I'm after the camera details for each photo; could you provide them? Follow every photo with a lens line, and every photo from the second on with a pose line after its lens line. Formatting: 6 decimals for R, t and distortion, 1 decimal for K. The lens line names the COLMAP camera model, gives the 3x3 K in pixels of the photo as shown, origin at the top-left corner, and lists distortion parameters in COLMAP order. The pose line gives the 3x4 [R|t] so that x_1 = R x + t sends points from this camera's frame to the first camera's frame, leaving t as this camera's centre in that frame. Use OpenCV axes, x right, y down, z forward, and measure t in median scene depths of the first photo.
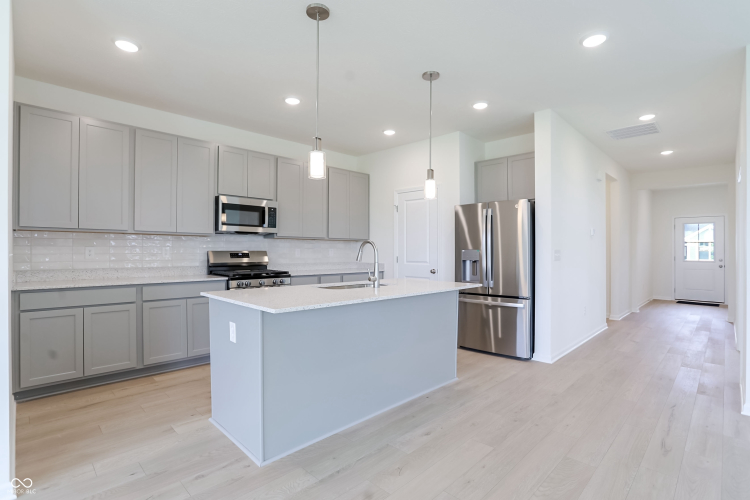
lens RADIAL K [[366.0, 0, 375.6], [0, 366.0, 253.5], [0, 0, 1]] dist [-0.038769, 0.004681]
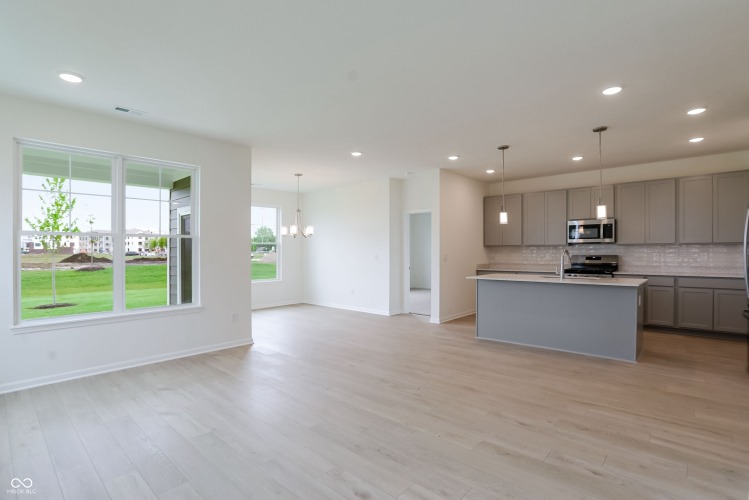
lens RADIAL K [[365.5, 0, 378.8], [0, 365.5, 251.0], [0, 0, 1]] dist [-0.038769, 0.004681]
pose [[0.055535, -0.008144, -0.998424, 1.127875], [-0.003579, 0.999959, -0.008356, -0.009228], [0.998450, 0.004038, 0.055503, 0.072066]]
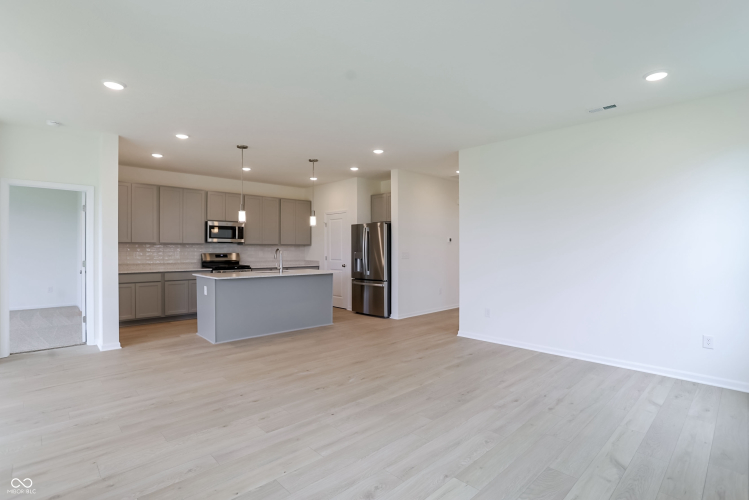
lens RADIAL K [[365.5, 0, 373.1], [0, 365.5, 250.7], [0, 0, 1]] dist [-0.038769, 0.004681]
pose [[0.999467, -0.005032, -0.032244, 0.399961], [0.004879, 0.999976, -0.004833, -0.007977], [0.032268, 0.004673, 0.999468, -0.675137]]
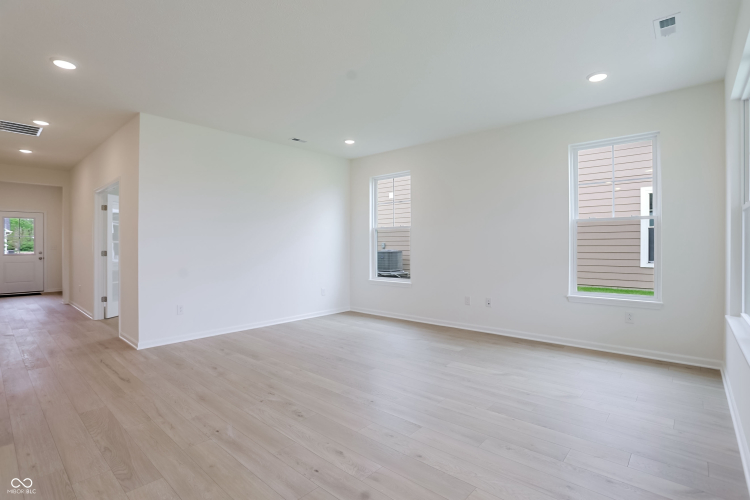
lens RADIAL K [[366.0, 0, 372.5], [0, 366.0, 247.6], [0, 0, 1]] dist [-0.038769, 0.004681]
pose [[-0.050830, -0.013021, 0.998622, -0.368345], [0.013014, 0.999821, 0.013699, 0.001916], [-0.998623, 0.013692, -0.050652, 0.033223]]
